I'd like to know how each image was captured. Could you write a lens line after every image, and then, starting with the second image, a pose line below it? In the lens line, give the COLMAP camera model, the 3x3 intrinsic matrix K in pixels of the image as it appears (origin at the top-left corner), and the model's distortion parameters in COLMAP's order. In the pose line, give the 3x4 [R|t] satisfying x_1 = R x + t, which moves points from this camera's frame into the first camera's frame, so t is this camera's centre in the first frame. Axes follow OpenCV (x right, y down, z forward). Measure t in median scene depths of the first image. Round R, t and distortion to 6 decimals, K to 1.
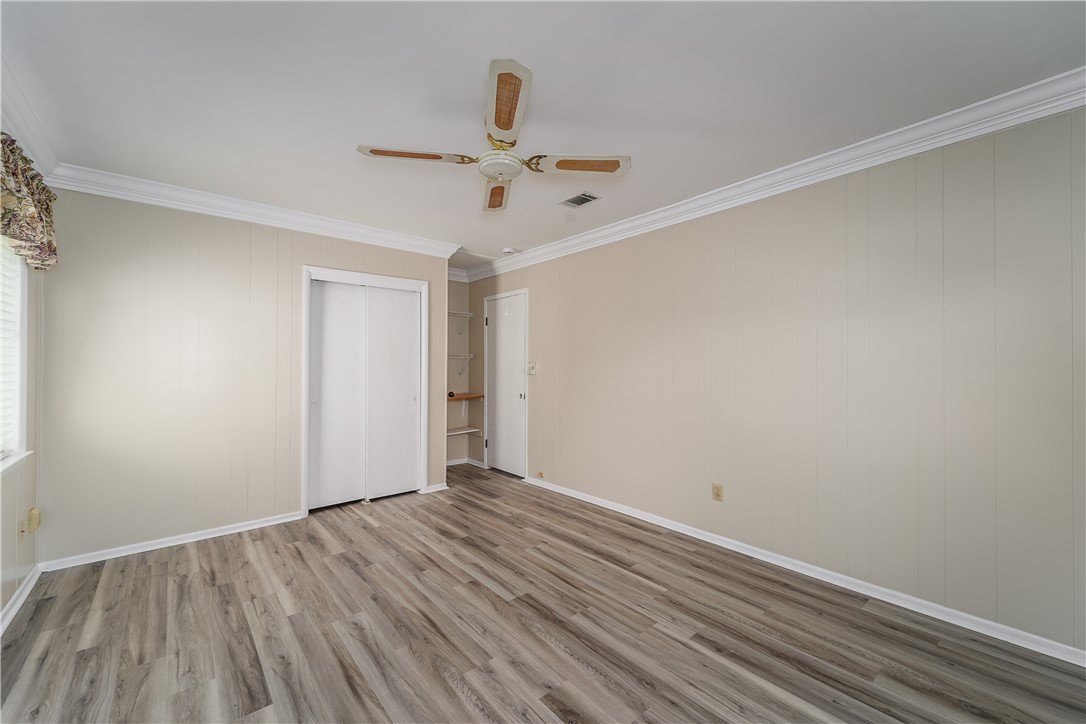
lens RADIAL K [[439.6, 0, 542.1], [0, 439.6, 359.5], [0, 0, 1]] dist [-0.000342, -0.000039]
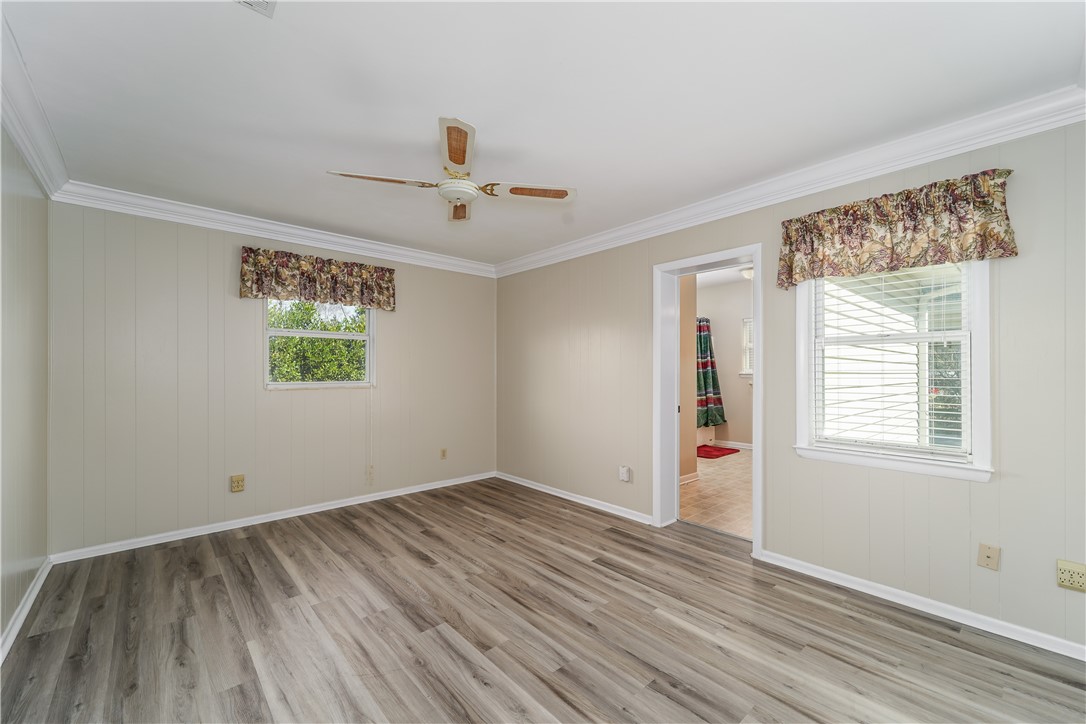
lens RADIAL K [[439.6, 0, 541.9], [0, 439.6, 367.2], [0, 0, 1]] dist [-0.000342, -0.000039]
pose [[-0.999629, -0.002666, -0.027109, -0.271184], [-0.002056, 0.999745, -0.022486, 0.029605], [0.027162, -0.022422, -0.999380, 2.068333]]
